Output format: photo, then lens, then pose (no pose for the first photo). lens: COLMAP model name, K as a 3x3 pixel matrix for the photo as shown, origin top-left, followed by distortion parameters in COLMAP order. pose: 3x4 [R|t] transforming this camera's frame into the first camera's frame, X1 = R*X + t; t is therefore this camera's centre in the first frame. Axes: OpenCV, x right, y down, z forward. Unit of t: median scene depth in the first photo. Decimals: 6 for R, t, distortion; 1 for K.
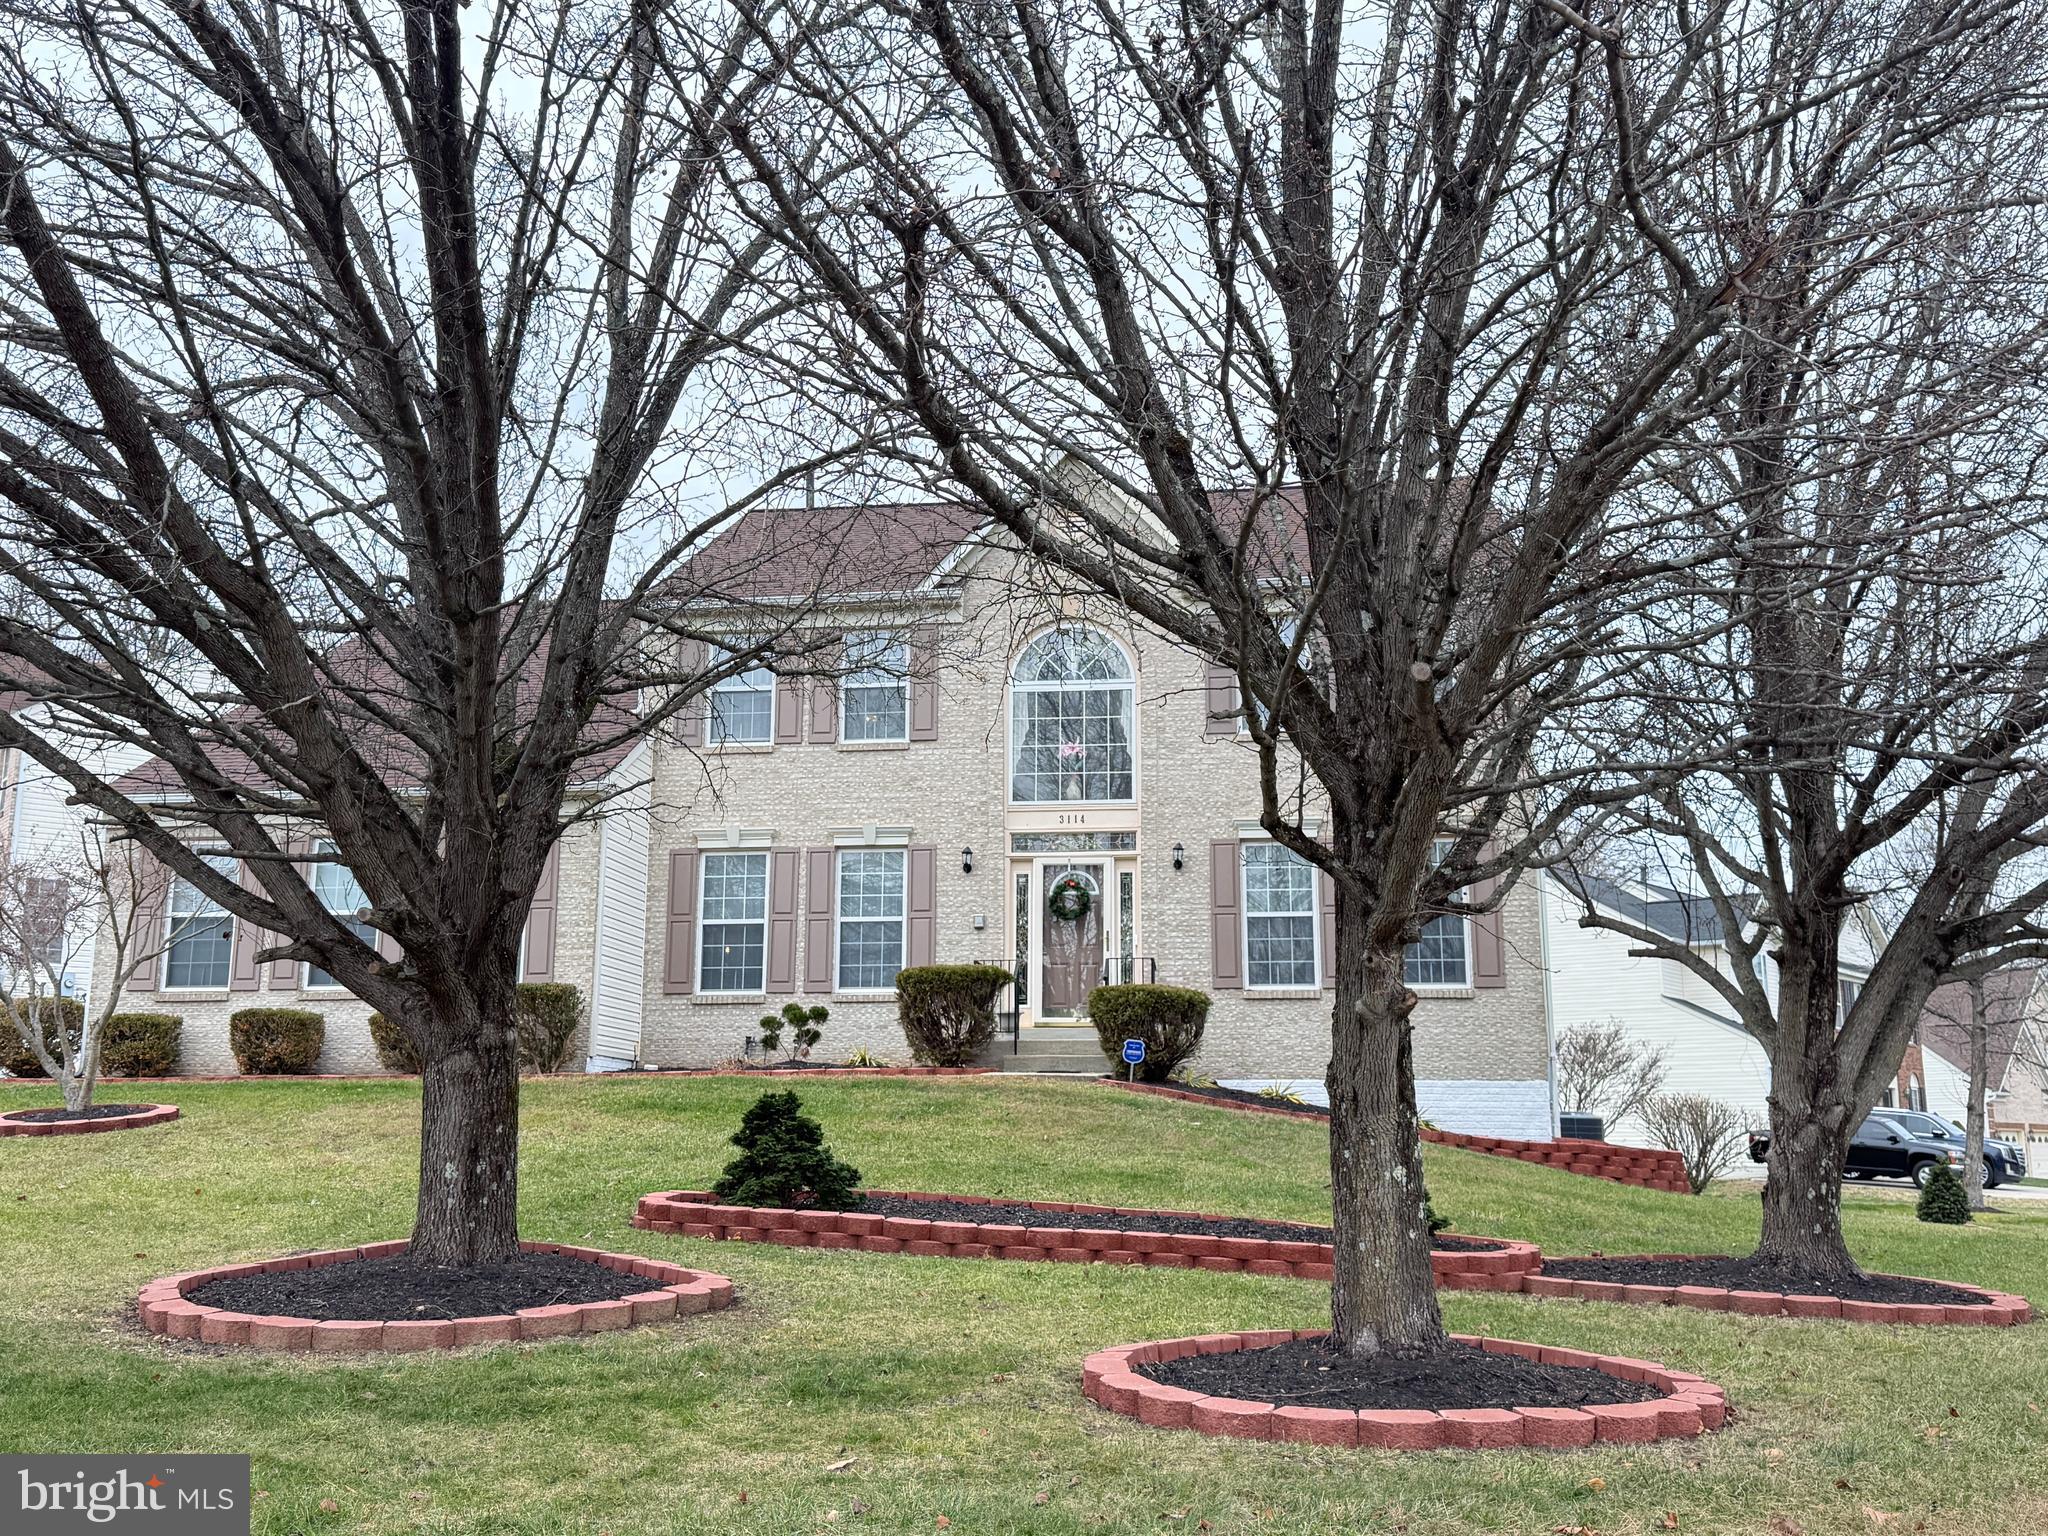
lens RADIAL K [[2023.1, 0, 1022.8], [0, 2023.1, 768.4], [0, 0, 1]] dist [0.000698, 0.000000]
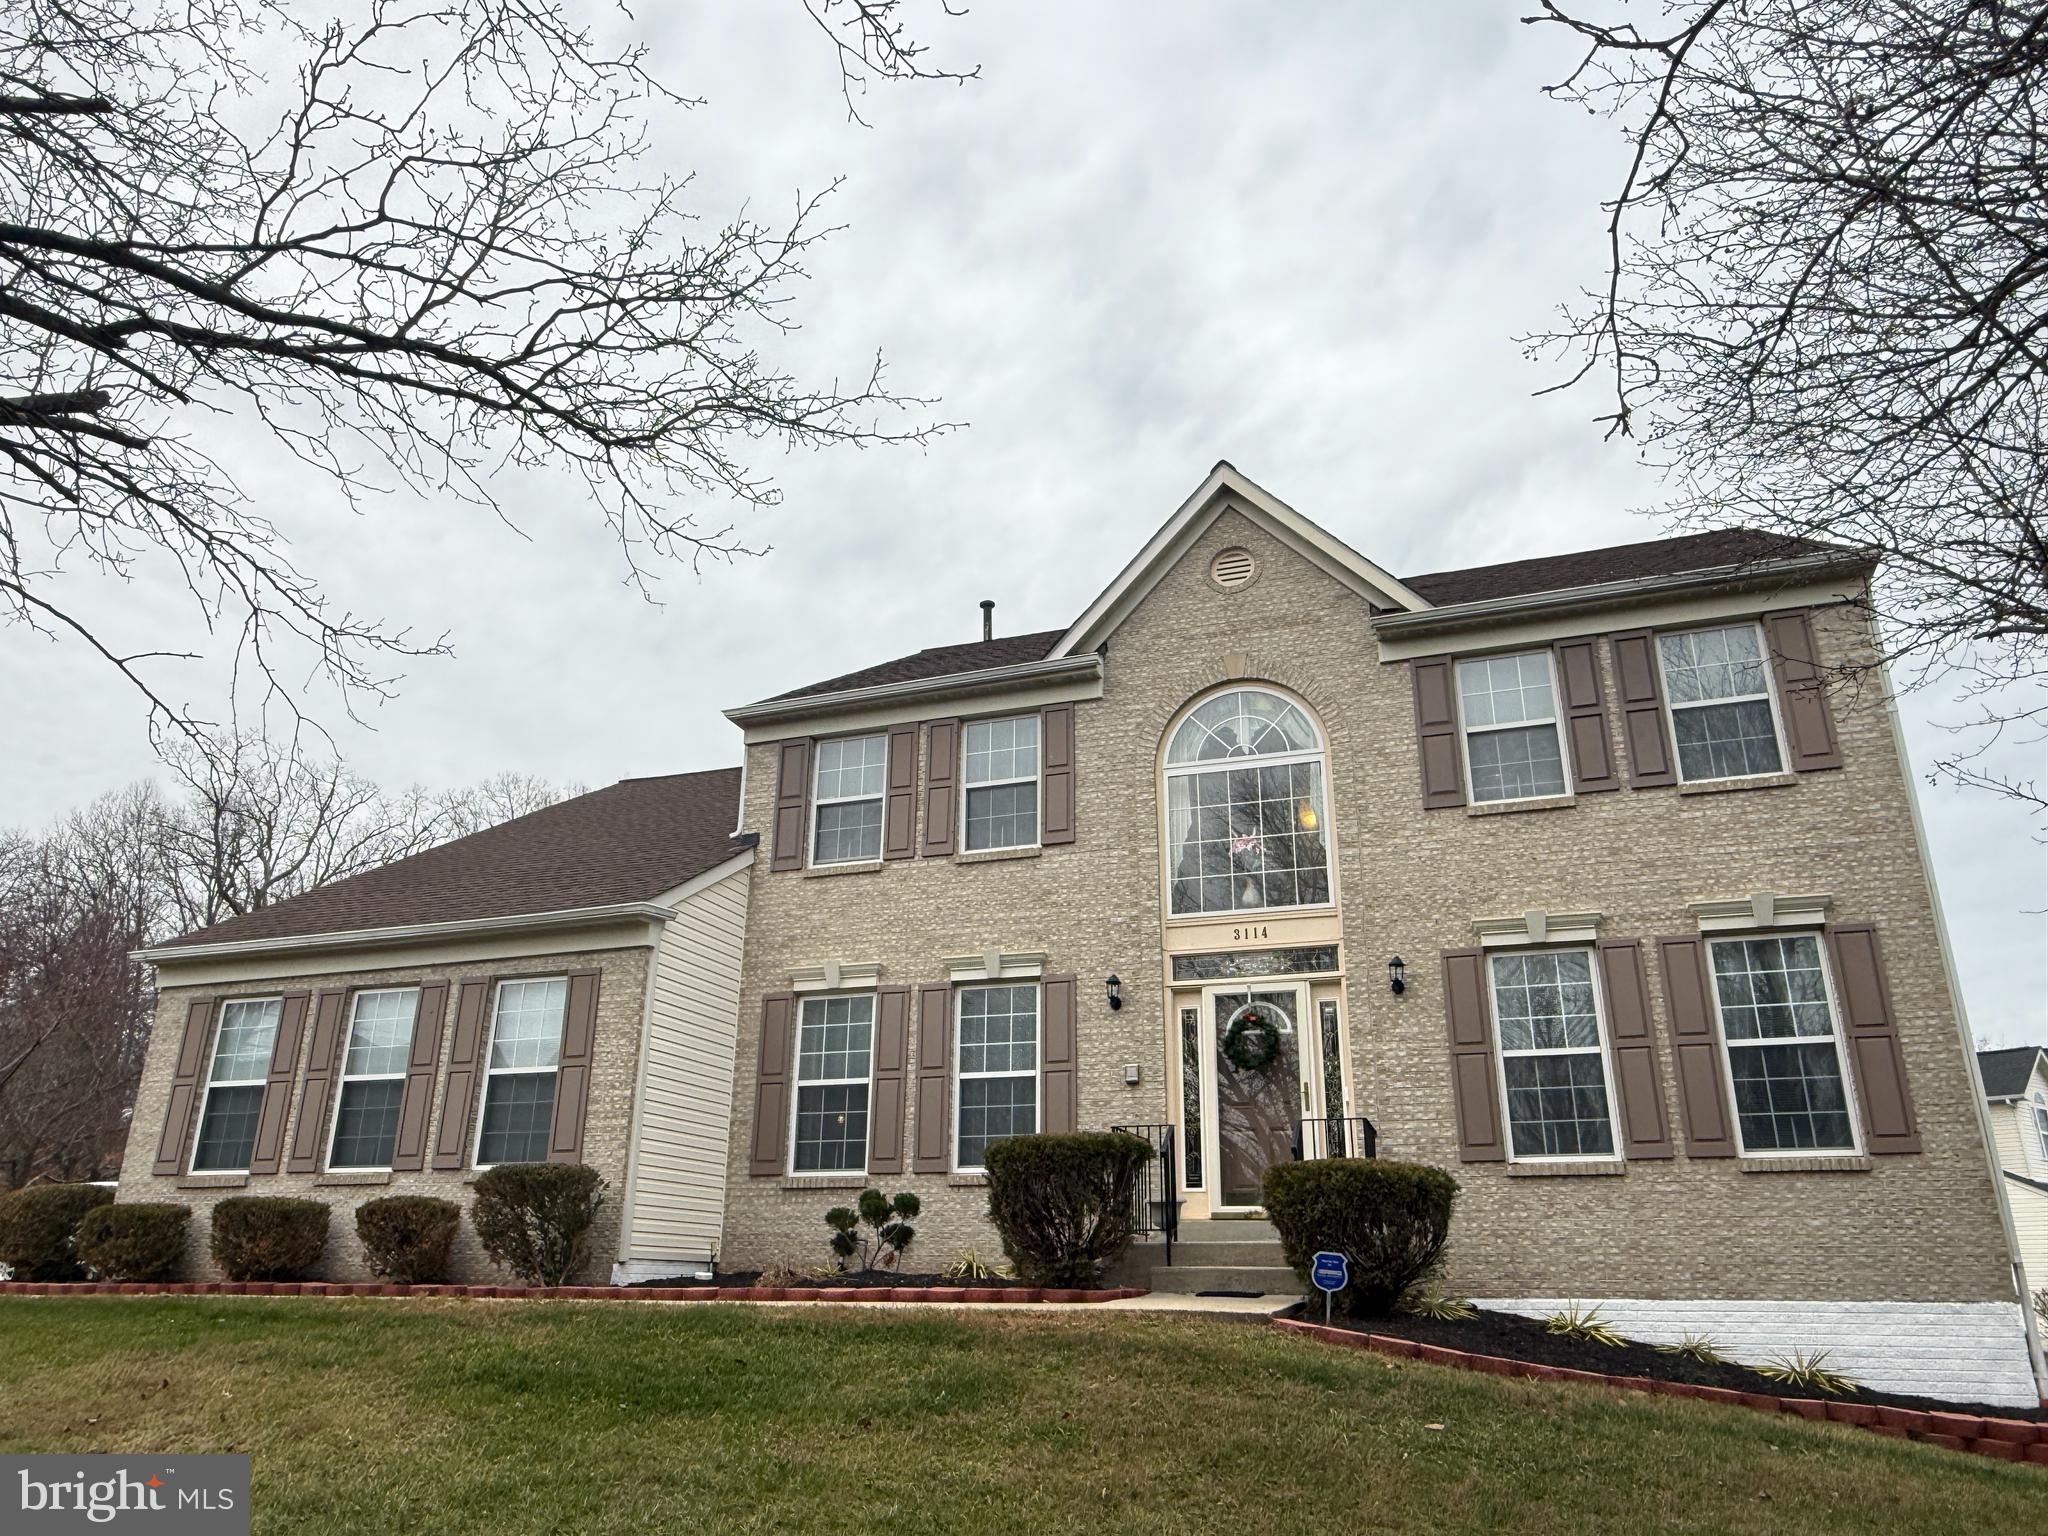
lens RADIAL K [[1424.2, 0, 1027.3], [0, 1424.2, 760.7], [0, 0, 1]] dist [-0.013850, -0.003417]
pose [[0.979180, -0.064694, -0.192409, 0.049402], [0.032001, 0.985199, -0.168404, 0.048611], [0.200456, 0.158740, 0.966757, 0.460724]]
